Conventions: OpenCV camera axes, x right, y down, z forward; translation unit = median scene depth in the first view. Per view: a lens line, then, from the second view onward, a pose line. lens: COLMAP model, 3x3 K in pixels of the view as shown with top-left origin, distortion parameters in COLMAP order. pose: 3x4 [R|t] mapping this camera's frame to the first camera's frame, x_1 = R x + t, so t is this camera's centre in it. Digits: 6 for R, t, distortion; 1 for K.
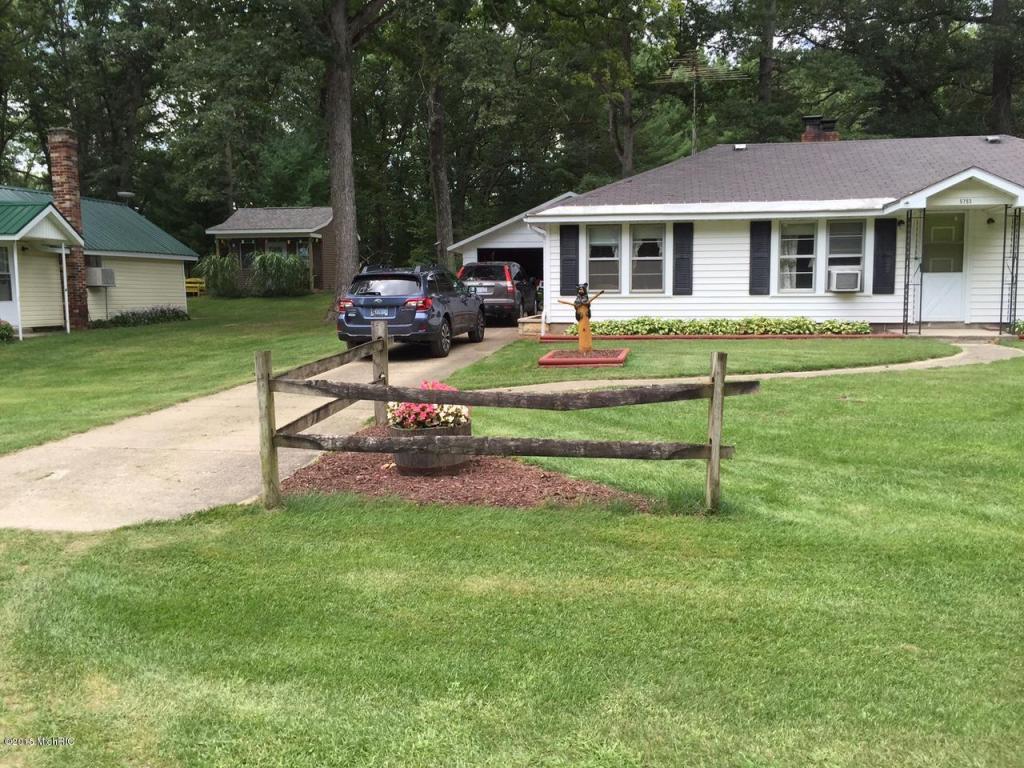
lens RADIAL K [[892.7, 0, 514.4], [0, 892.7, 381.9], [0, 0, 1]] dist [0.093757, -0.140068]
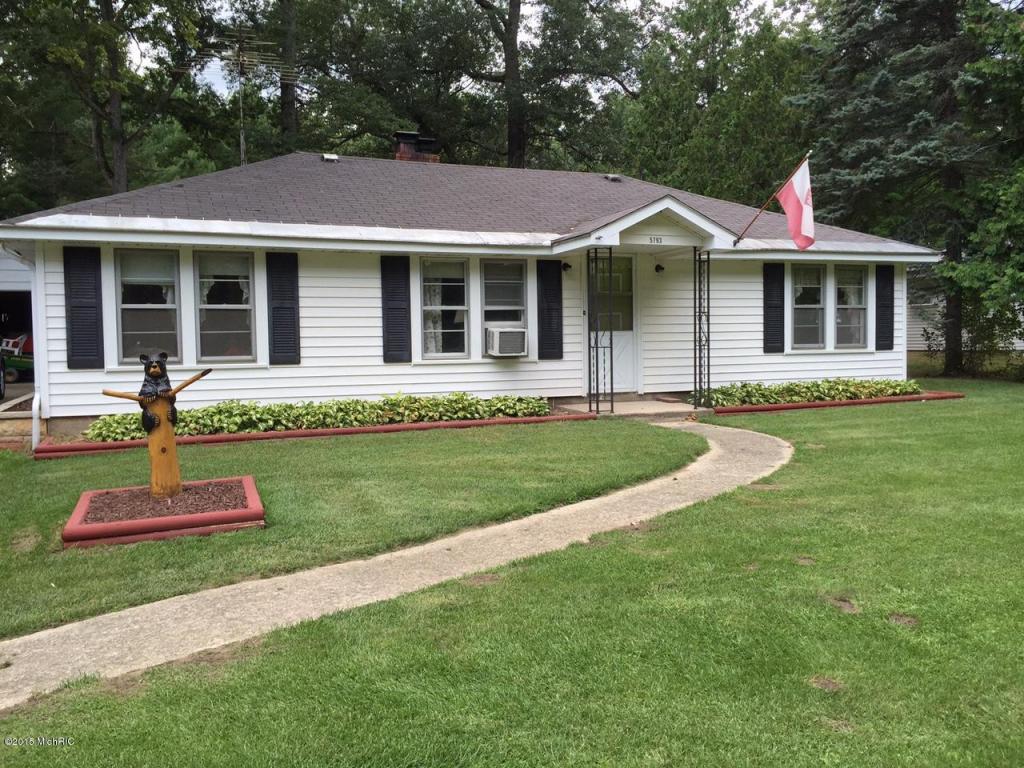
lens RADIAL K [[892.7, 0, 514.4], [0, 892.7, 381.9], [0, 0, 1]] dist [0.093757, -0.140068]
pose [[0.848485, -0.031732, 0.528267, -0.012907], [0.063323, 0.997117, -0.041812, -0.048327], [-0.525417, 0.068929, 0.848048, 0.378495]]
